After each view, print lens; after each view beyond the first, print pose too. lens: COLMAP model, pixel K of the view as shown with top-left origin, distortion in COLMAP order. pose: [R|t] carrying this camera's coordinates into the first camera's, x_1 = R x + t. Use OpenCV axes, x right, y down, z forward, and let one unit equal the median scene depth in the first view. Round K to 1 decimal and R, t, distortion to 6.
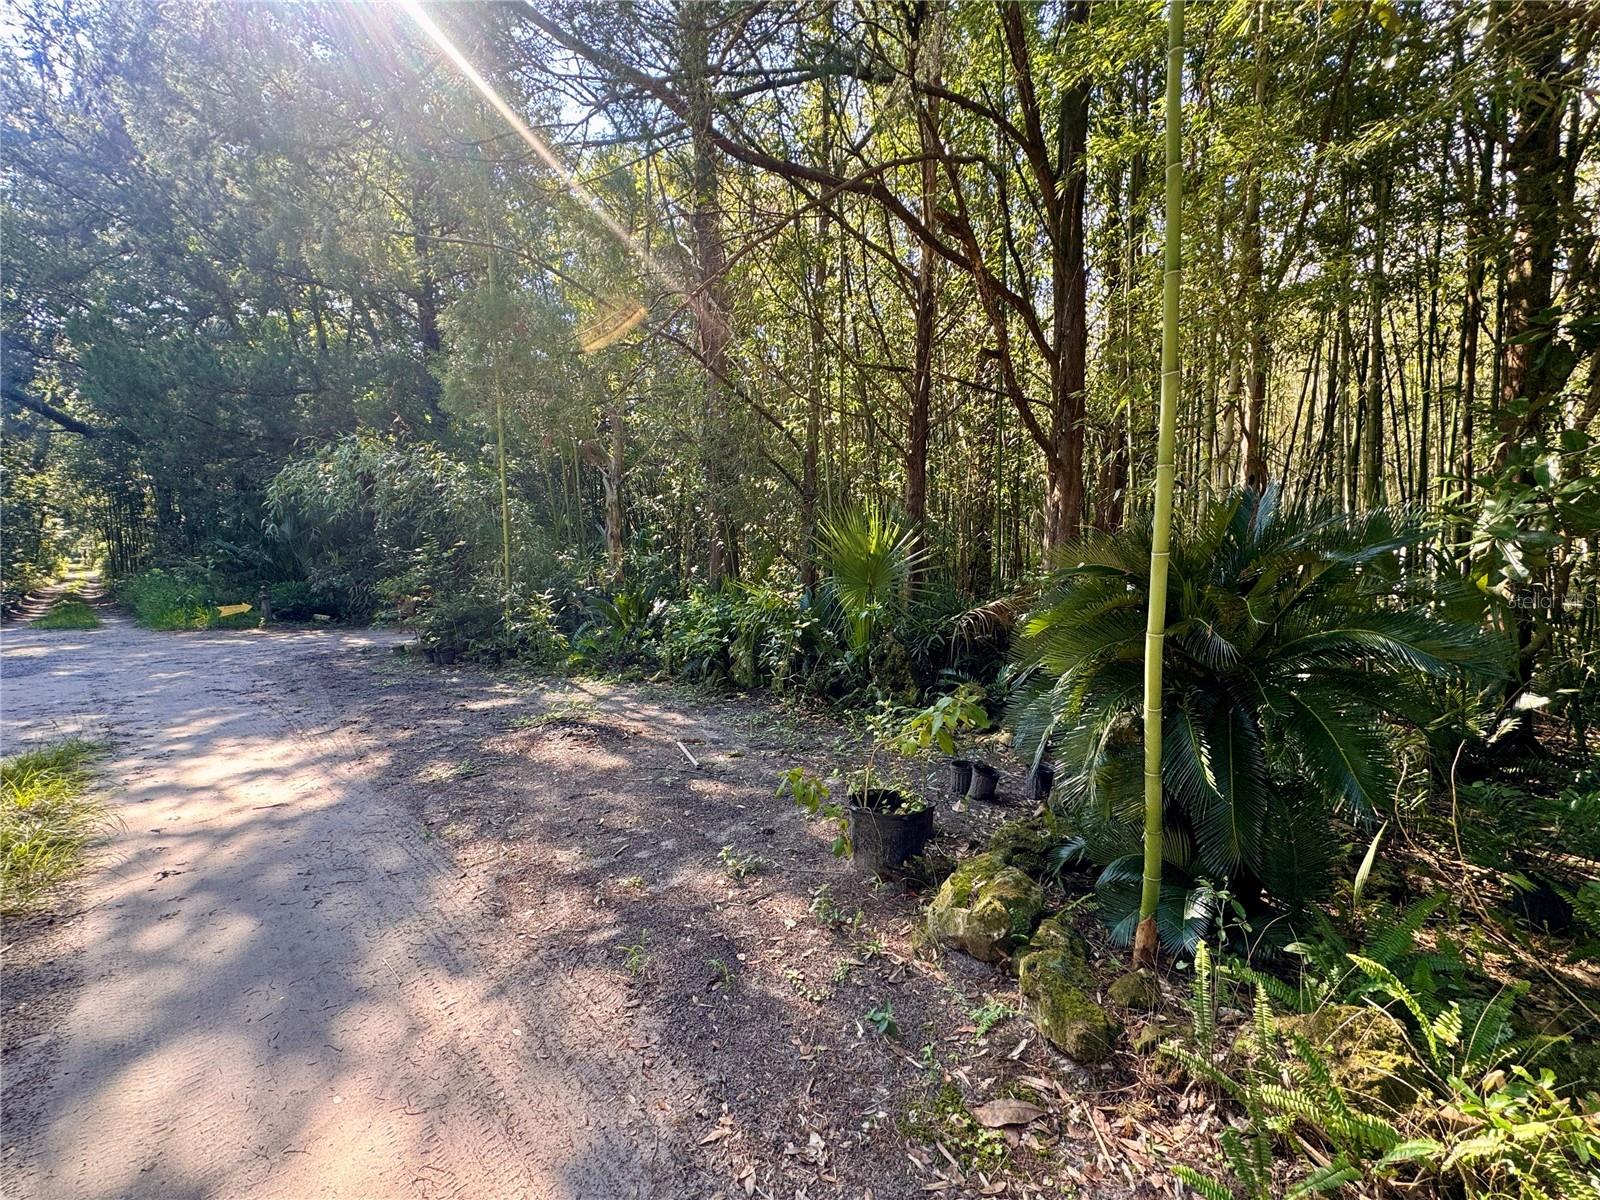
lens RADIAL K [[699.3, 0, 800.1], [0, 699.3, 599.7], [0, 0, 1]] dist [0.000120, -0.001487]
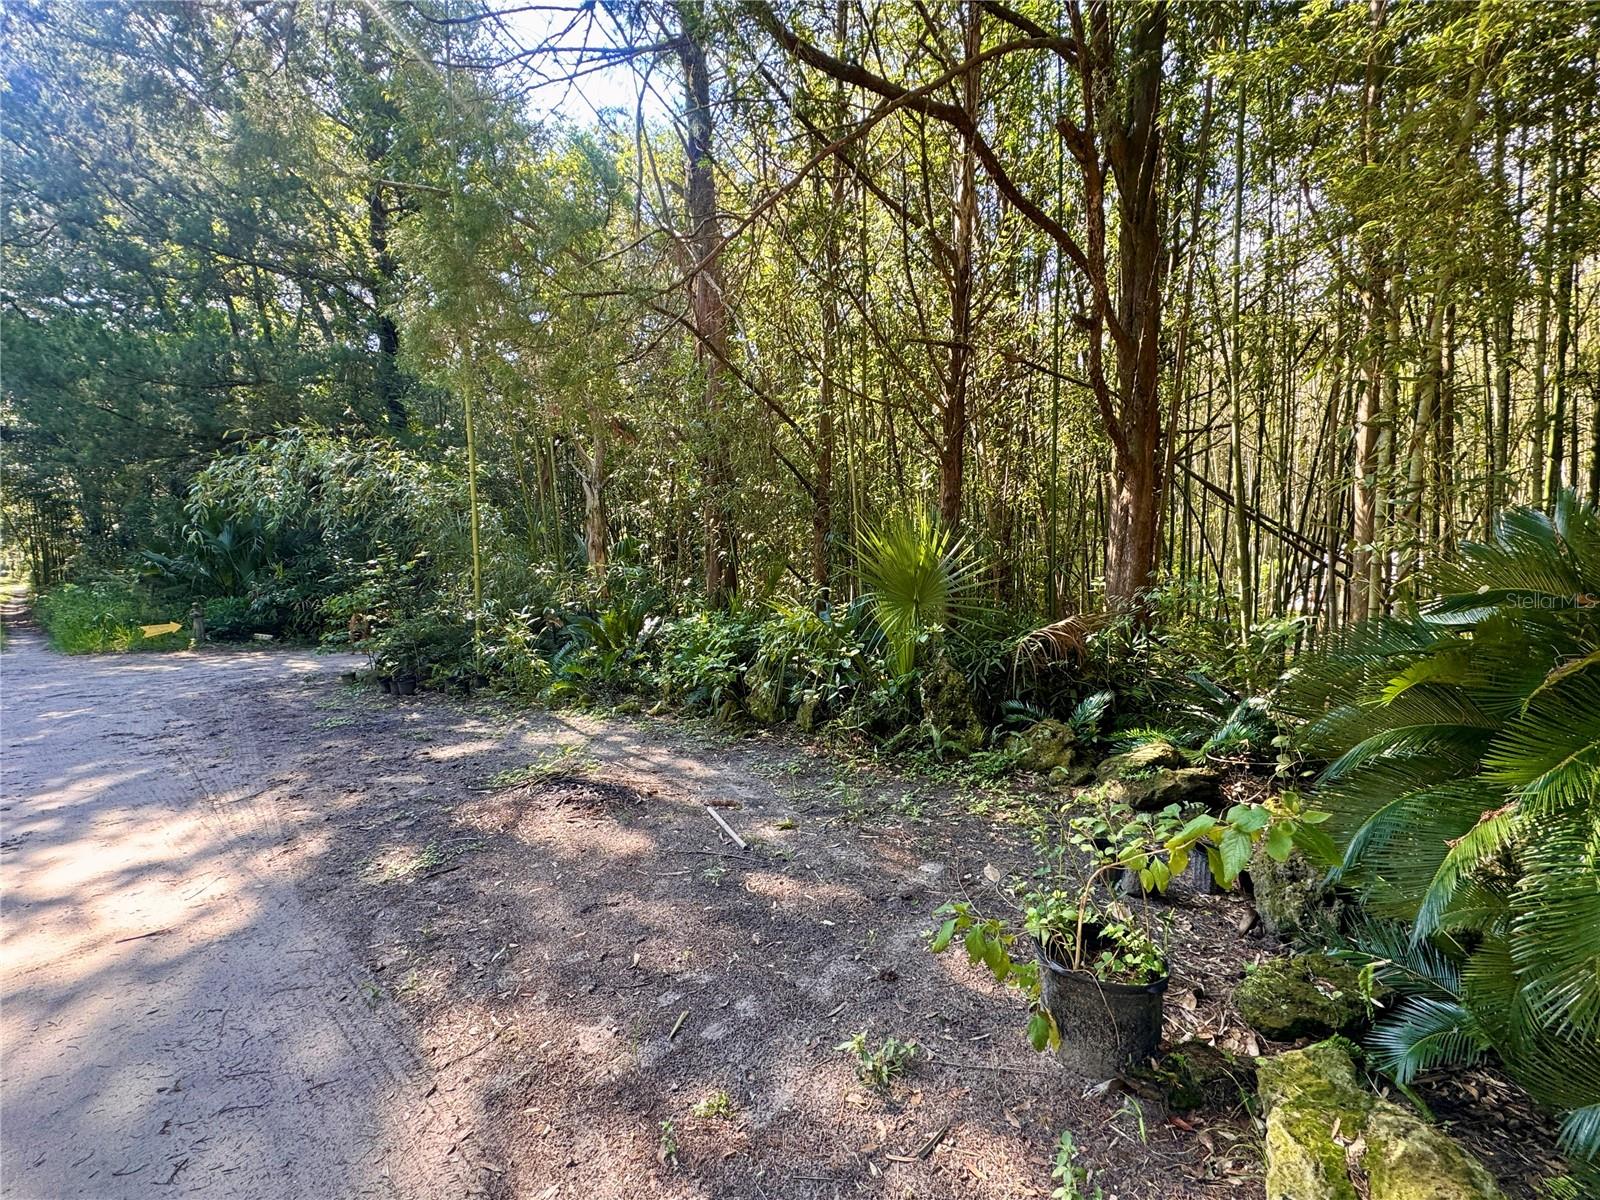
lens RADIAL K [[699.3, 0, 800.7], [0, 699.3, 598.9], [0, 0, 1]] dist [0.000120, -0.001487]
pose [[0.998927, -0.005896, 0.045939, -0.079628], [0.006559, 0.999876, -0.014301, -0.013621], [-0.045849, 0.014587, 0.998842, 0.157818]]
